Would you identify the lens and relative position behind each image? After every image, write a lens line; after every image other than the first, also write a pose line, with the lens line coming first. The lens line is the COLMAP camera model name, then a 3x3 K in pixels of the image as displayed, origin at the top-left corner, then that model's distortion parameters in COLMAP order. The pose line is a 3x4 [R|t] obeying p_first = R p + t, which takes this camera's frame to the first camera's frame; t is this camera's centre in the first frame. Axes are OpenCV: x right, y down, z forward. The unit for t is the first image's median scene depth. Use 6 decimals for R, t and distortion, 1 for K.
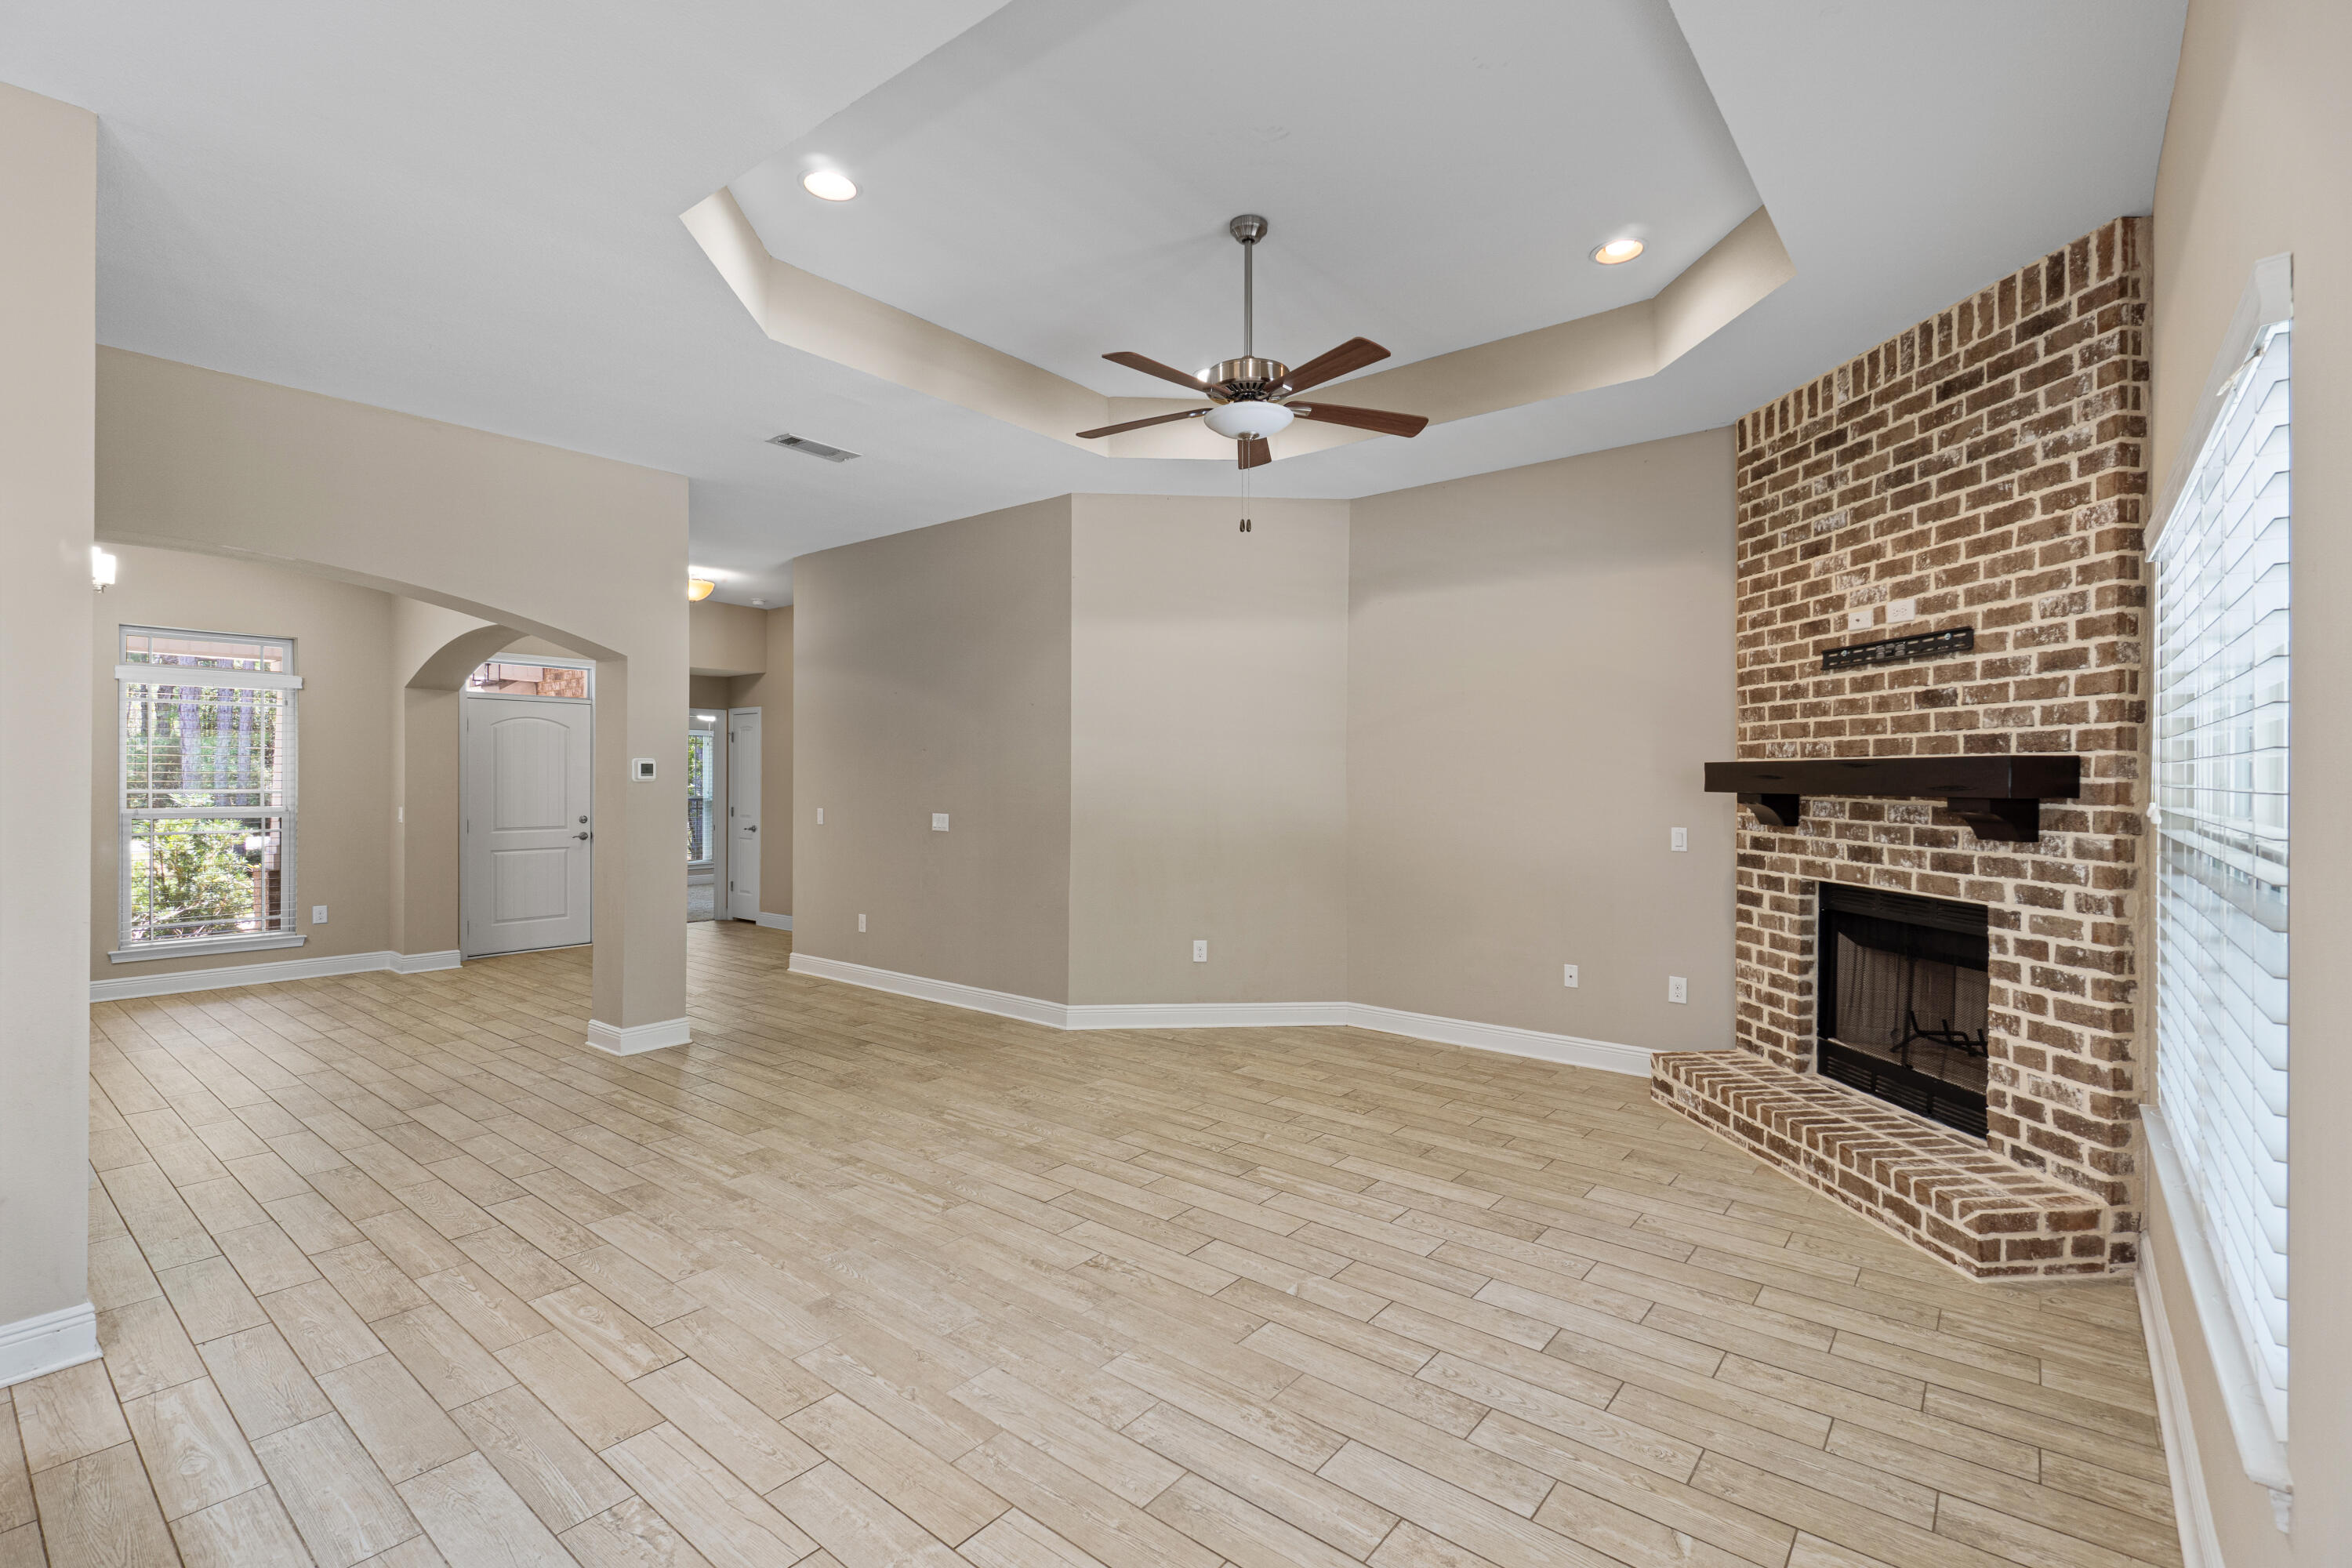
lens RADIAL K [[1060.5, 0, 1176.0], [0, 1060.5, 784.0], [0, 0, 1]] dist [0.013638, -0.000074]
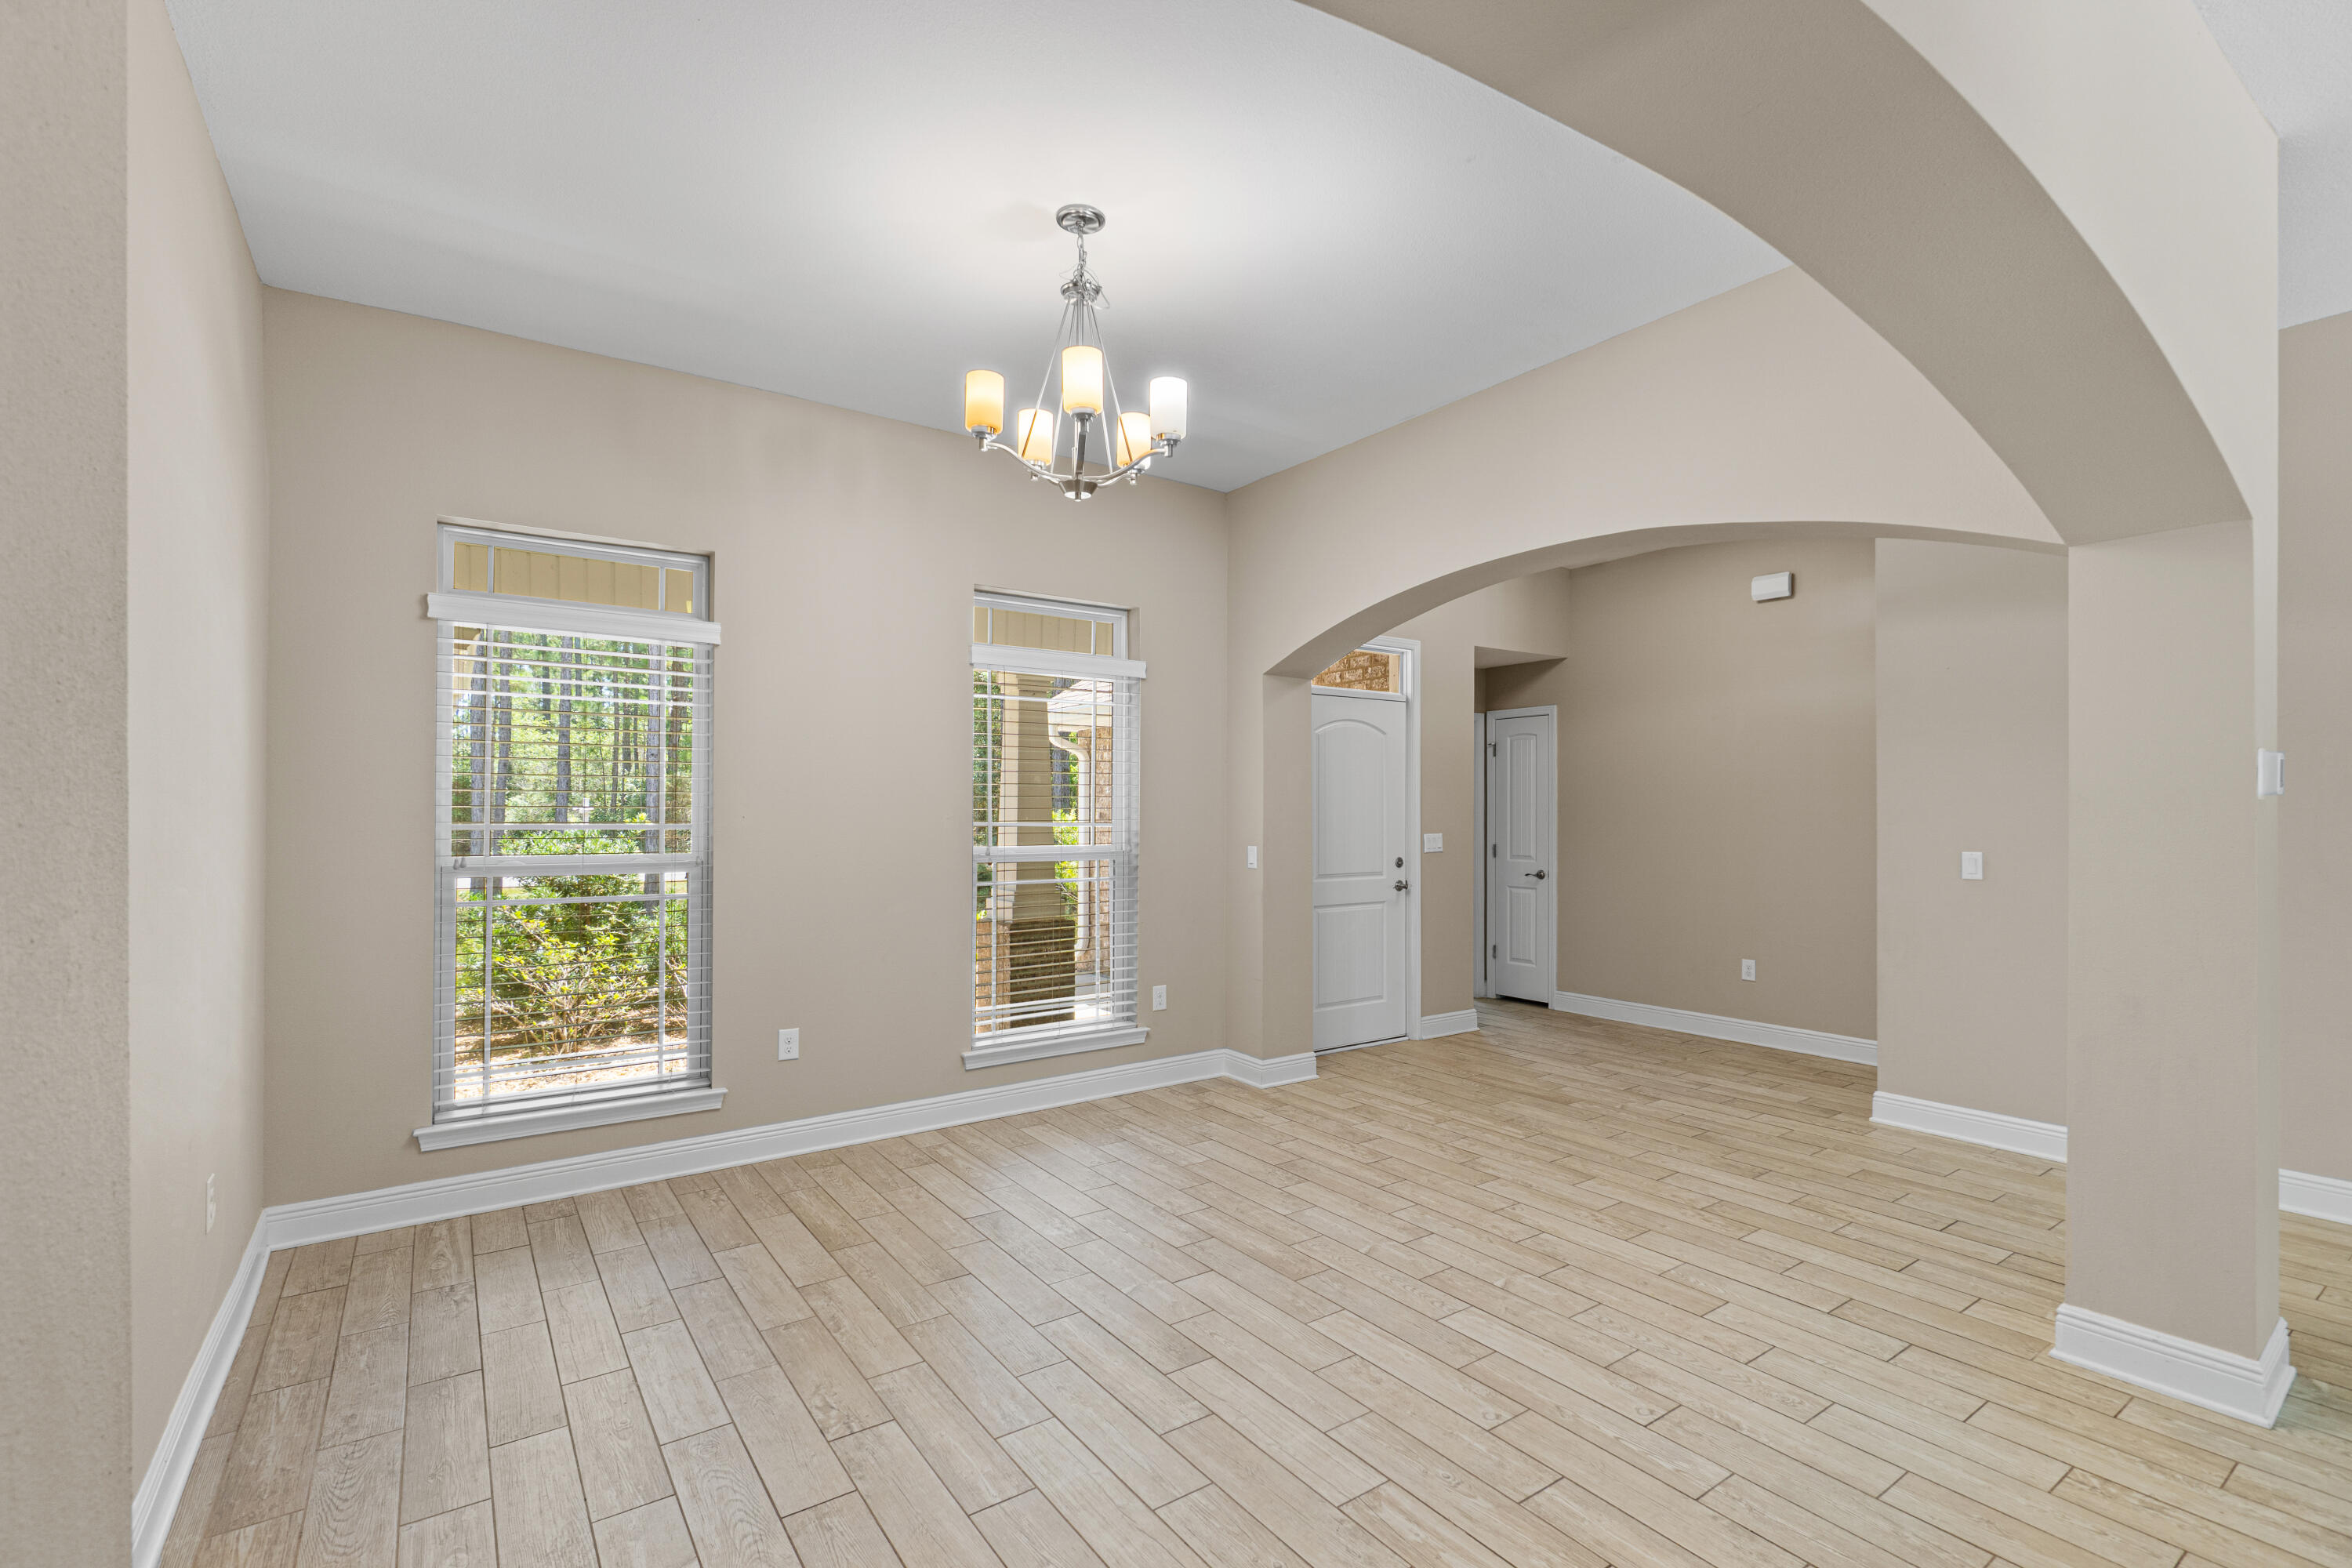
lens RADIAL K [[1041.9, 0, 1203.9], [0, 1041.9, 830.0], [0, 0, 1]] dist [0.000572, 0.000048]
pose [[0.967308, 0.001627, -0.253600, -1.186021], [0.001283, 0.999935, 0.011308, 0.008505], [0.253602, -0.011264, 0.967243, 0.689972]]
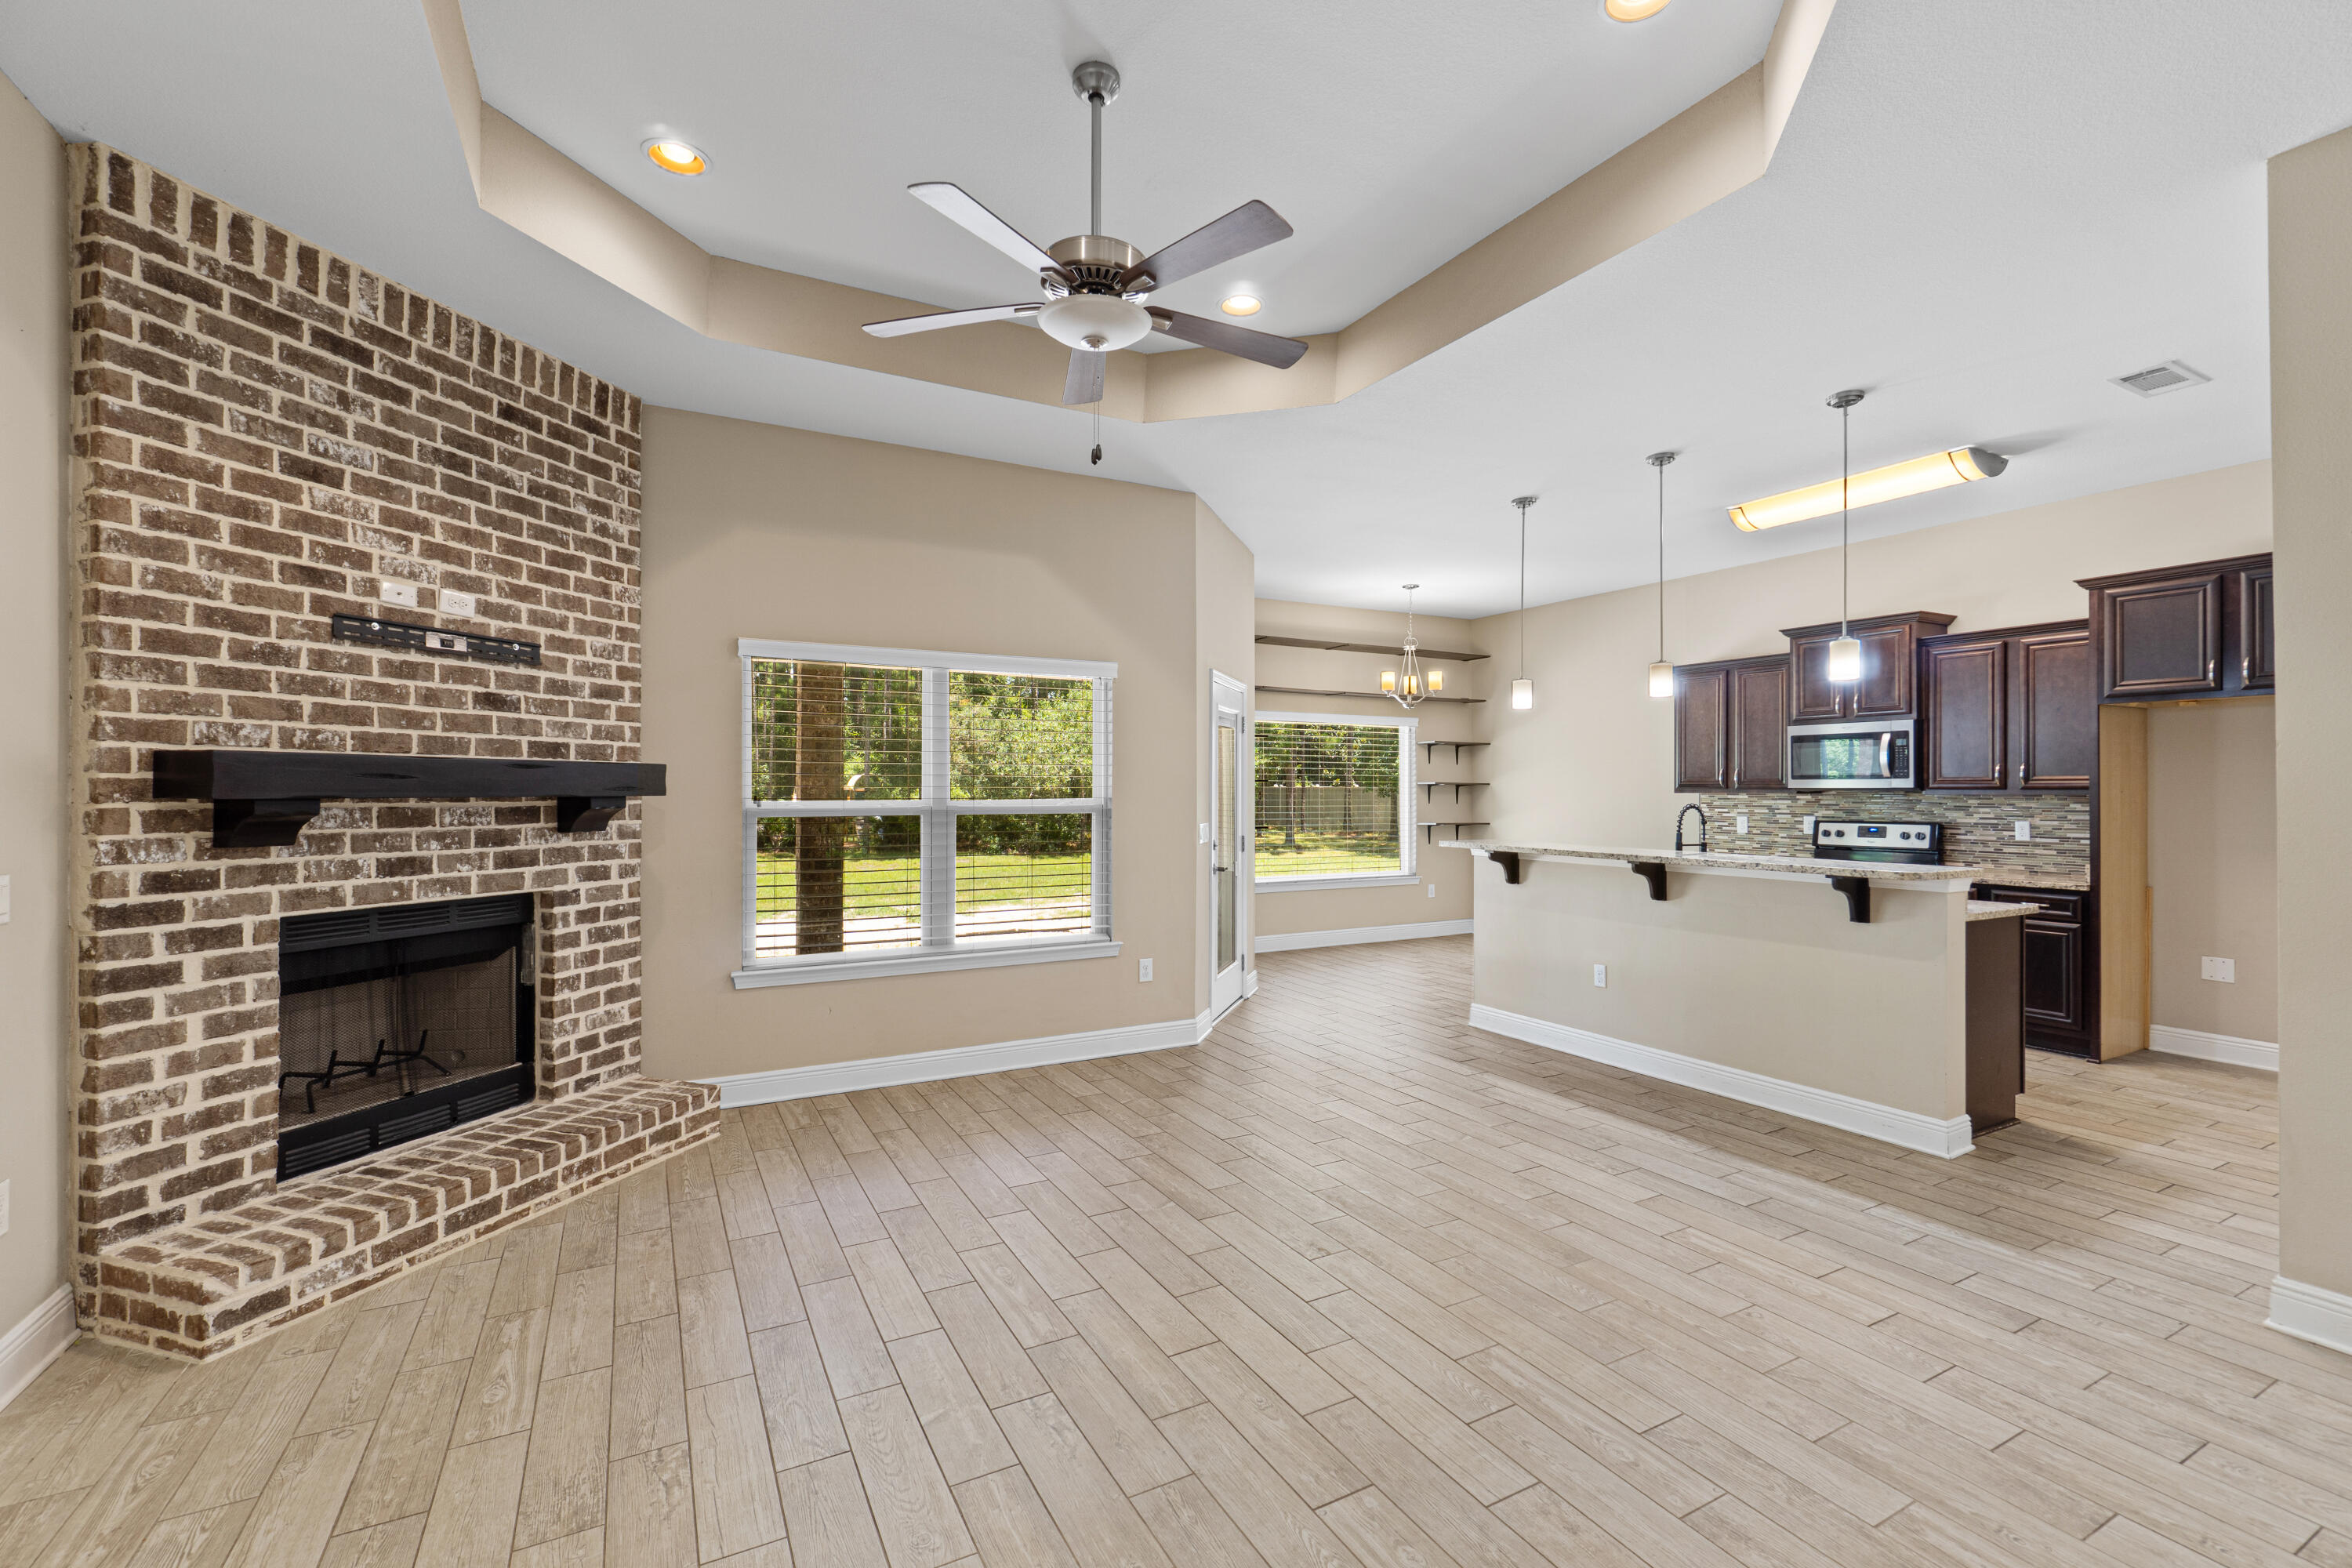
lens RADIAL K [[1013.1, 0, 1189.5], [0, 1013.1, 777.2], [0, 0, 1]] dist [-0.002408, -0.000055]
pose [[-0.927095, -0.000441, 0.374826, -0.266266], [-0.003024, 0.999976, -0.006301, -0.003536], [-0.374814, -0.006975, -0.927074, 1.601915]]
